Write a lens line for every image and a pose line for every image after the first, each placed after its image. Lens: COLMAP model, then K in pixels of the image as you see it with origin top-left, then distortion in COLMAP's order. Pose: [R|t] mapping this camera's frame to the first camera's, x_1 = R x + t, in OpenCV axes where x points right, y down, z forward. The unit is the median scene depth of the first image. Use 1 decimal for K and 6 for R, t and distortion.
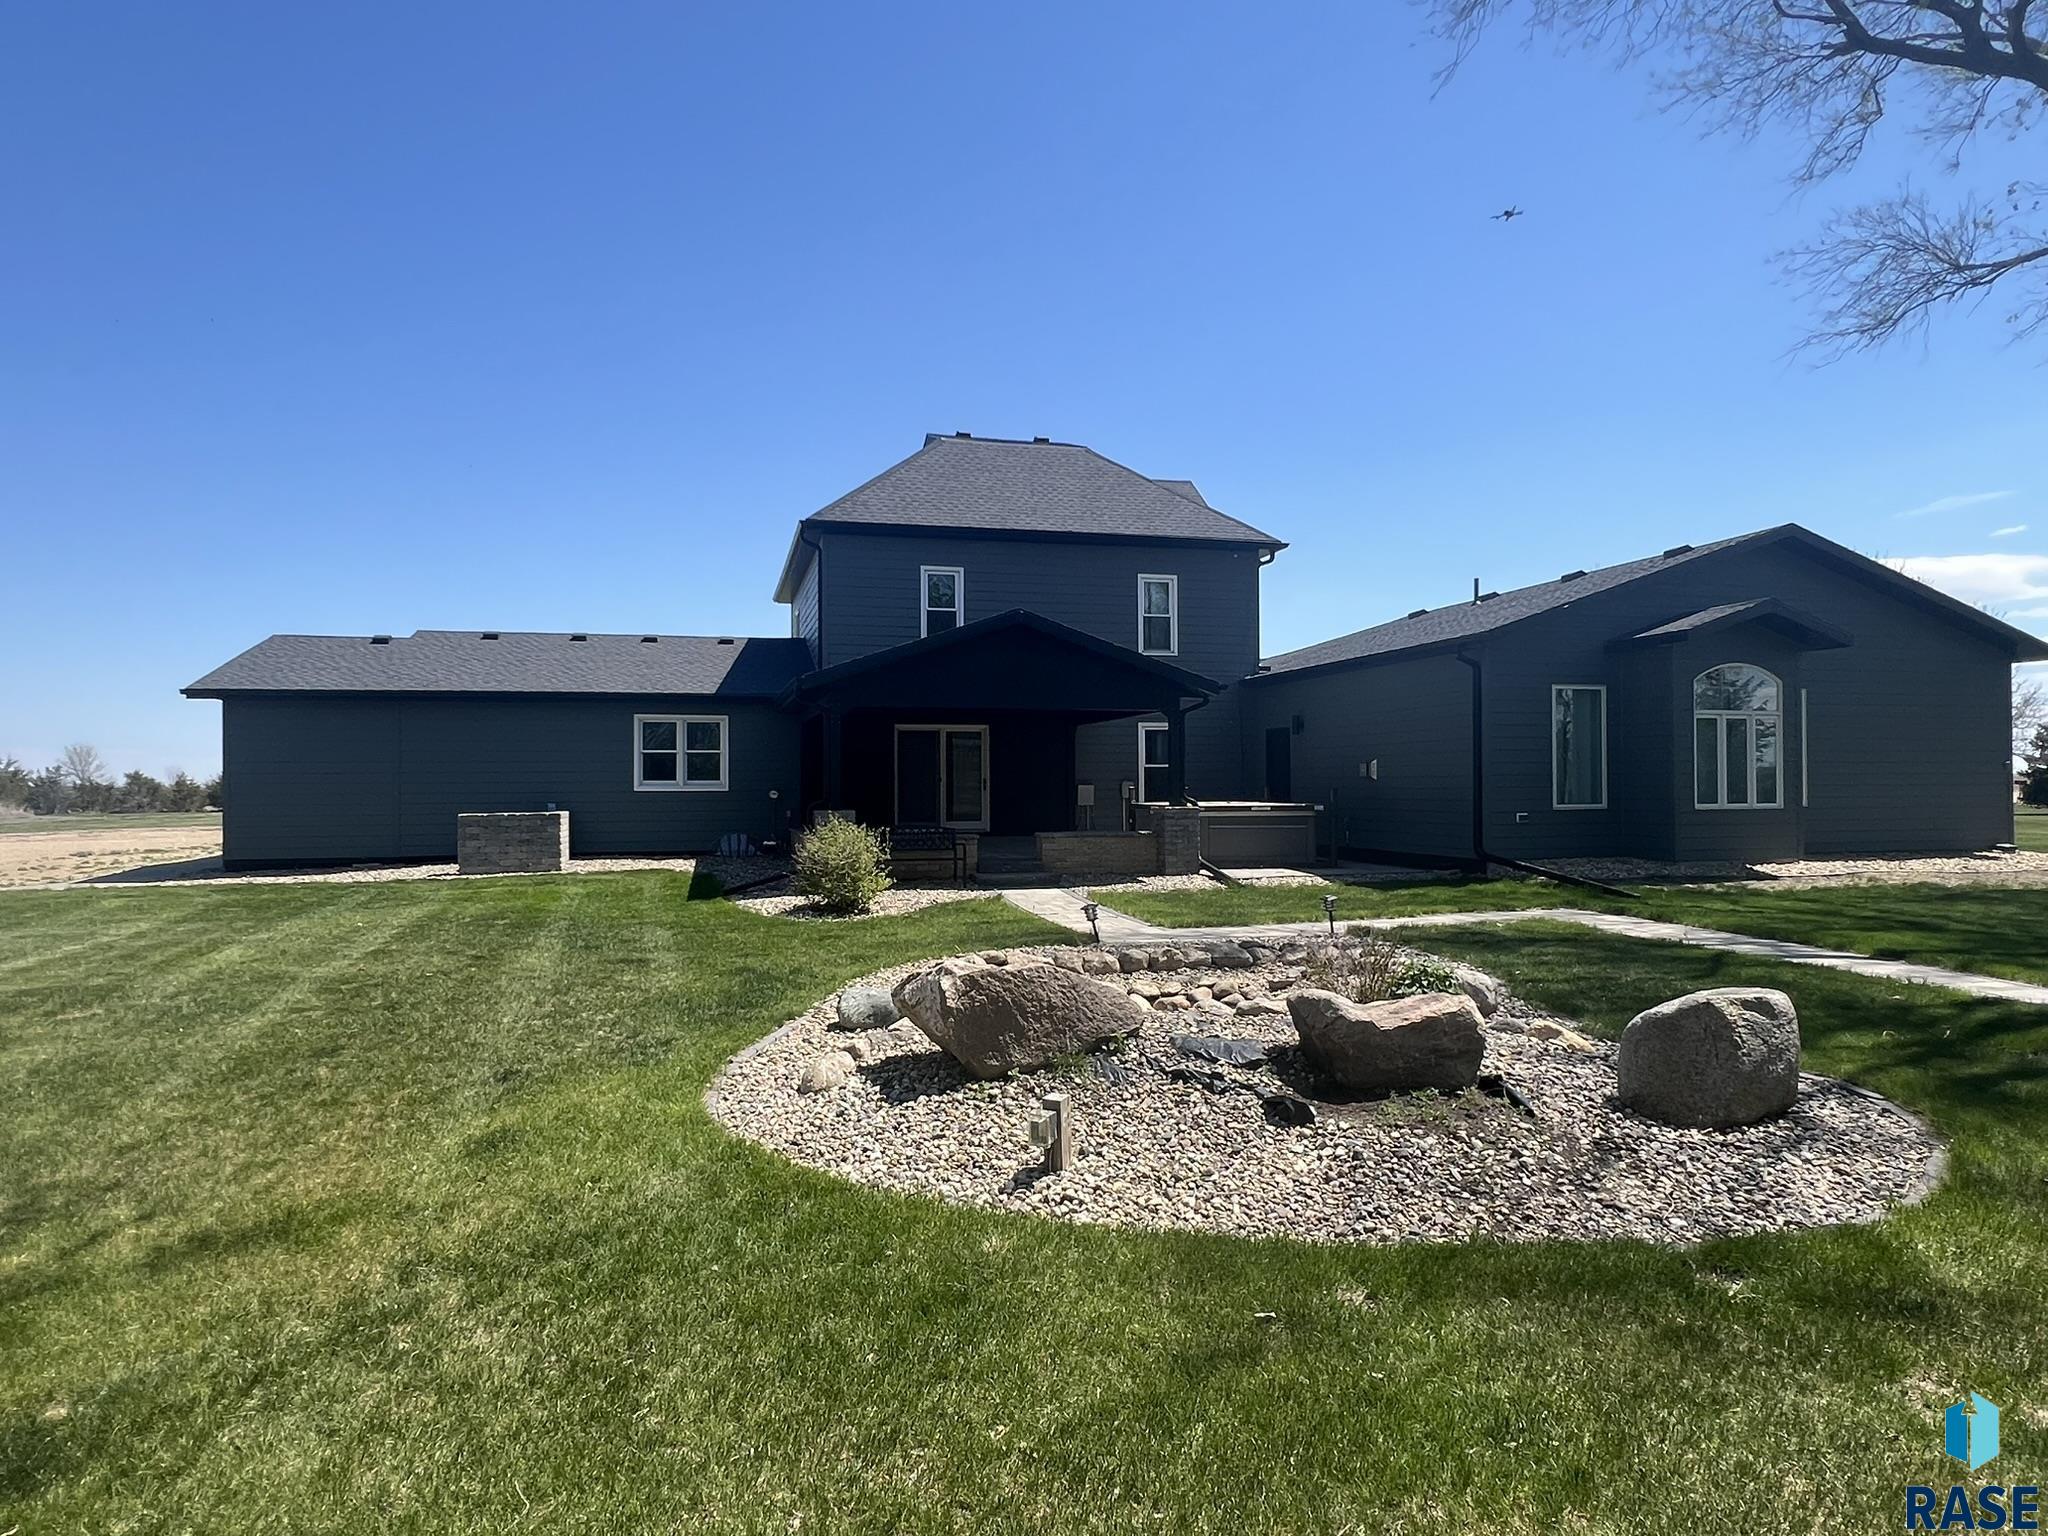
lens RADIAL K [[1172.1, 0, 1024.0], [0, 1172.1, 768.0], [0, 0, 1]] dist [0.001398, -0.017012]
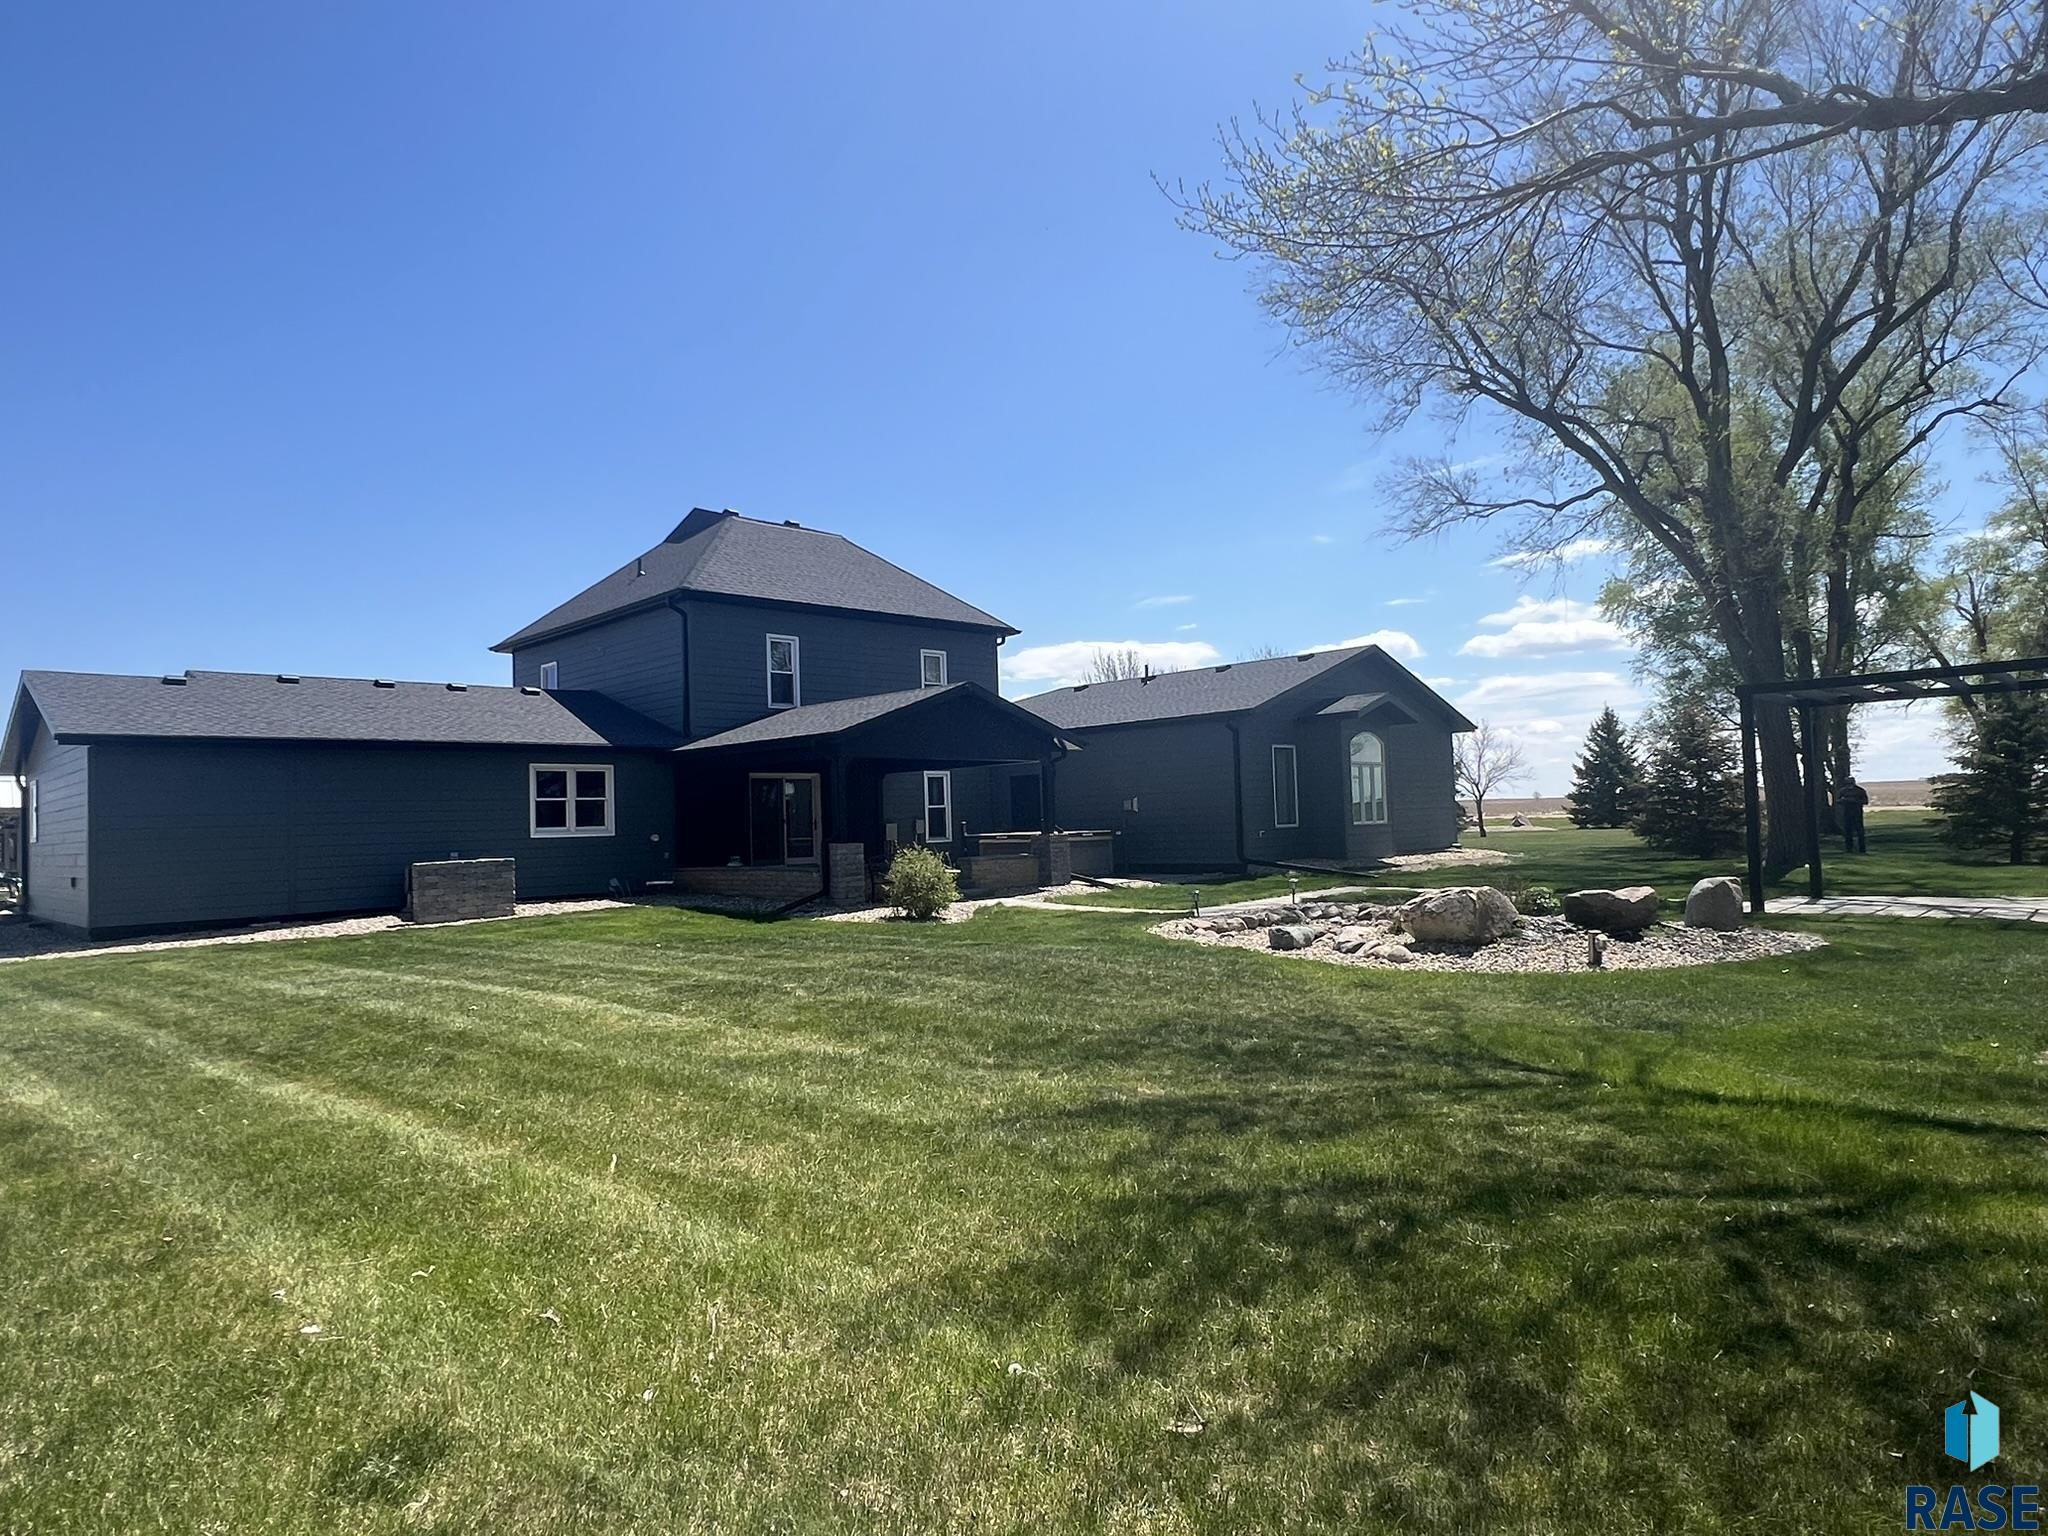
lens RADIAL K [[1172.1, 0, 1024.0], [0, 1172.1, 768.0], [0, 0, 1]] dist [0.001398, -0.017012]
pose [[0.862180, 0.000014, 0.506602, -0.475385], [0.021134, 0.999128, -0.035995, 0.004444], [-0.506161, 0.041741, 0.861428, -0.108398]]
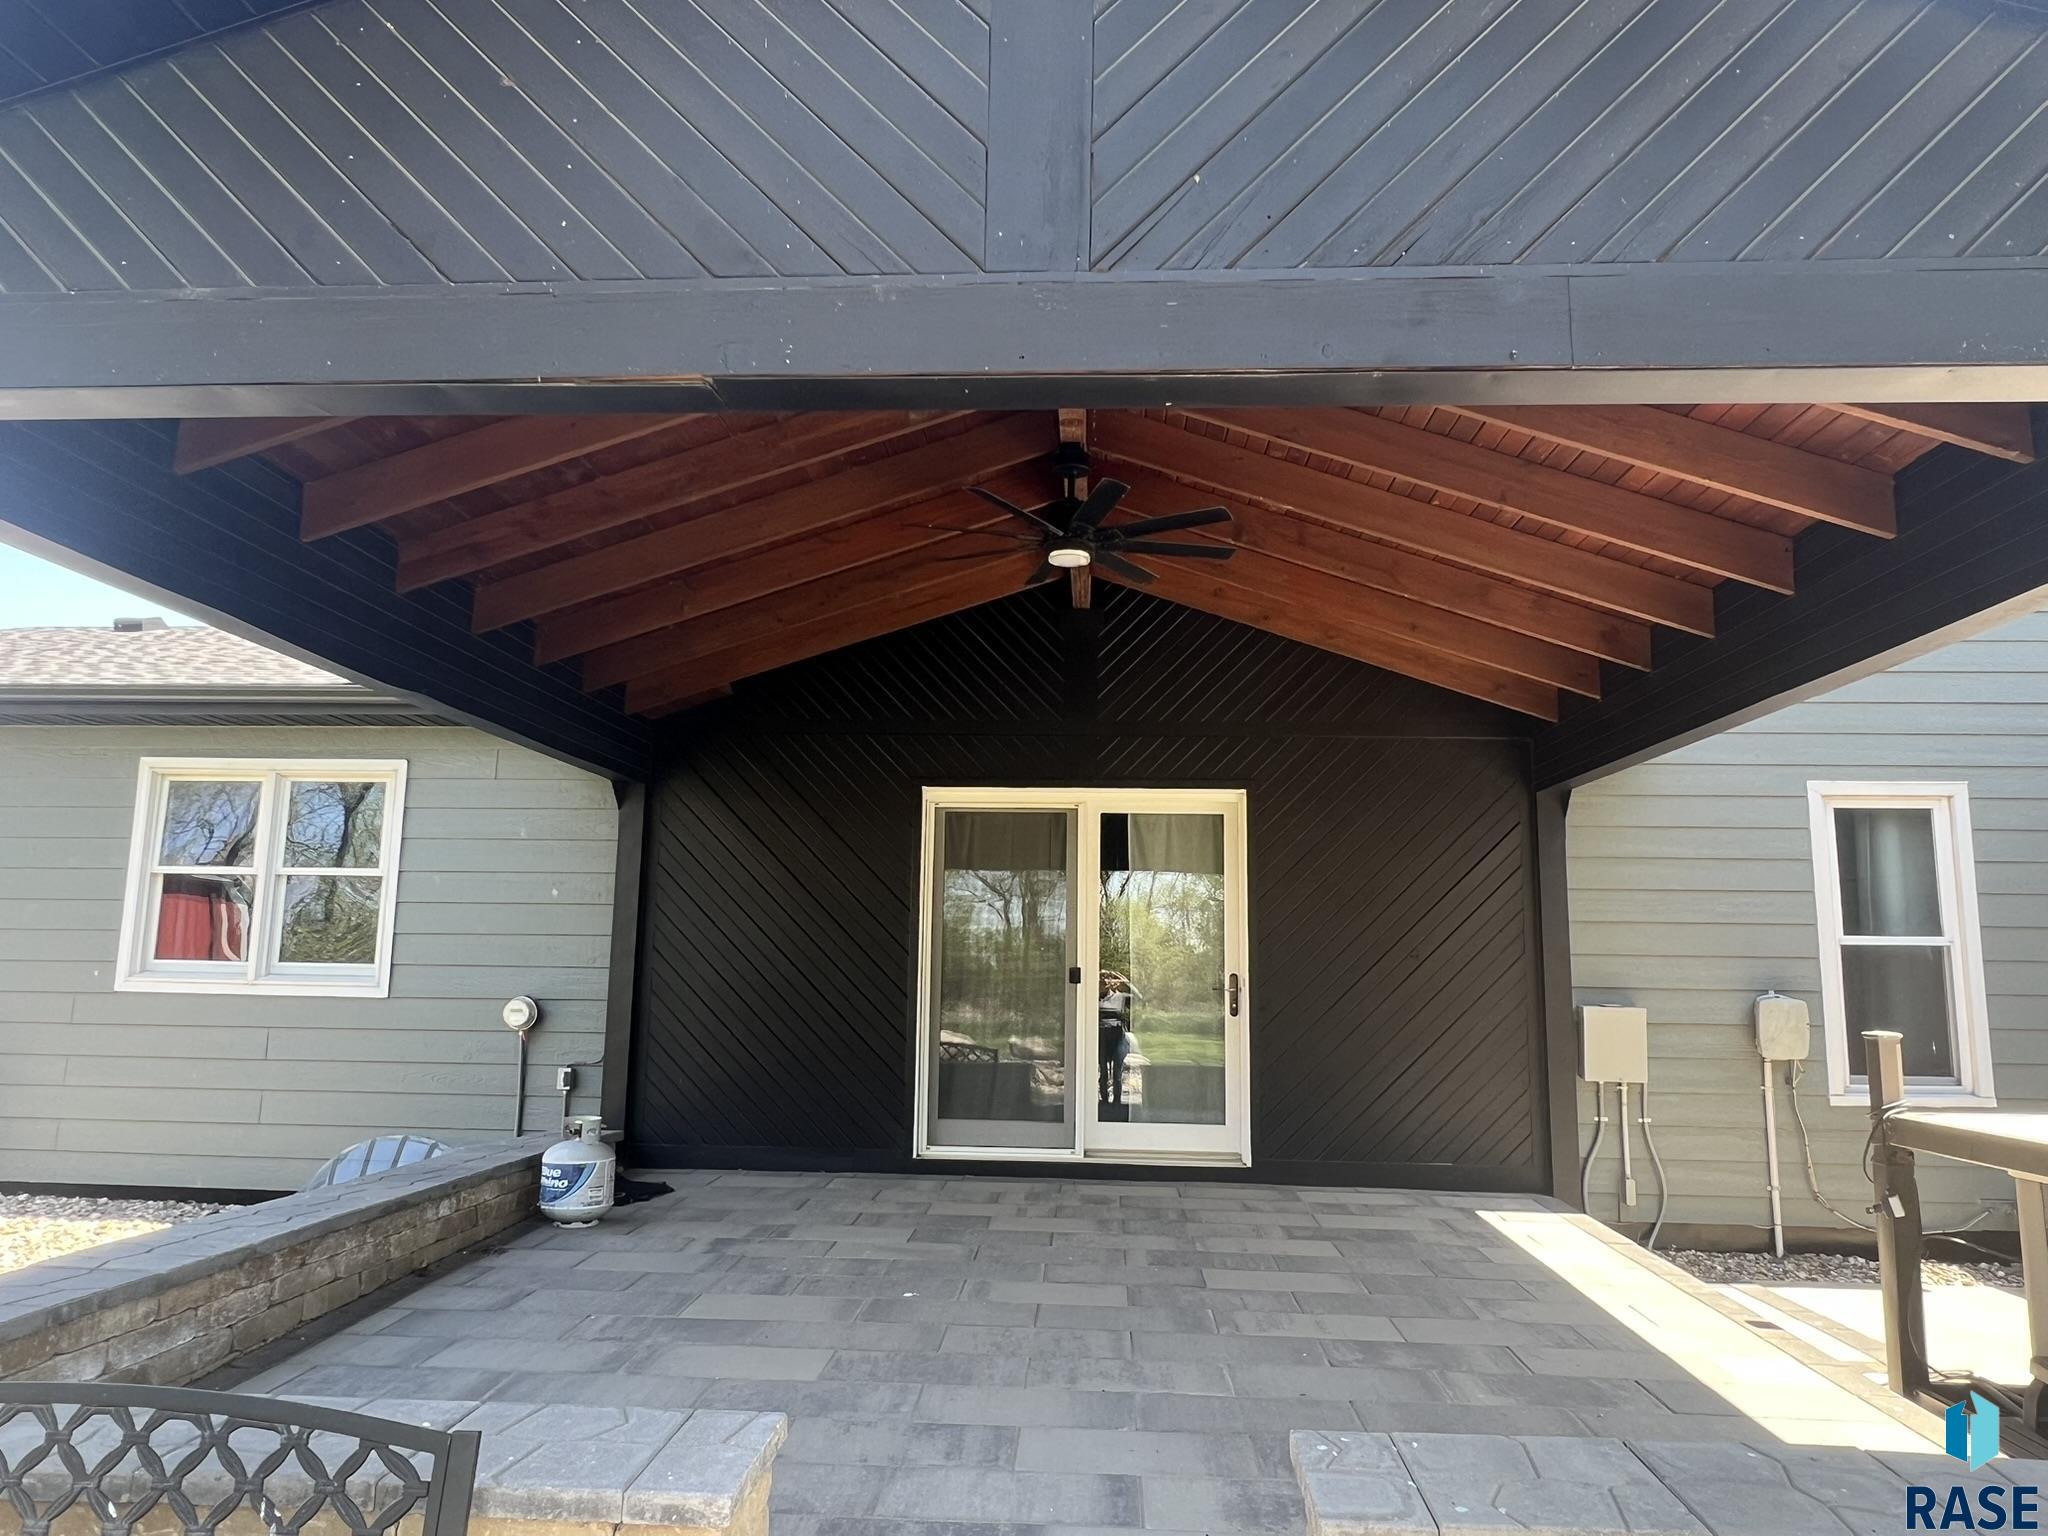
lens RADIAL K [[1387.6, 0, 1008.7], [0, 1387.6, 761.0], [0, 0, 1]] dist [0.000547, 0.000092]
pose [[0.949985, -0.030228, -0.310829, 0.022700], [-0.014925, 0.989773, -0.141869, 0.006011], [0.311939, 0.139413, 0.939818, 0.700319]]
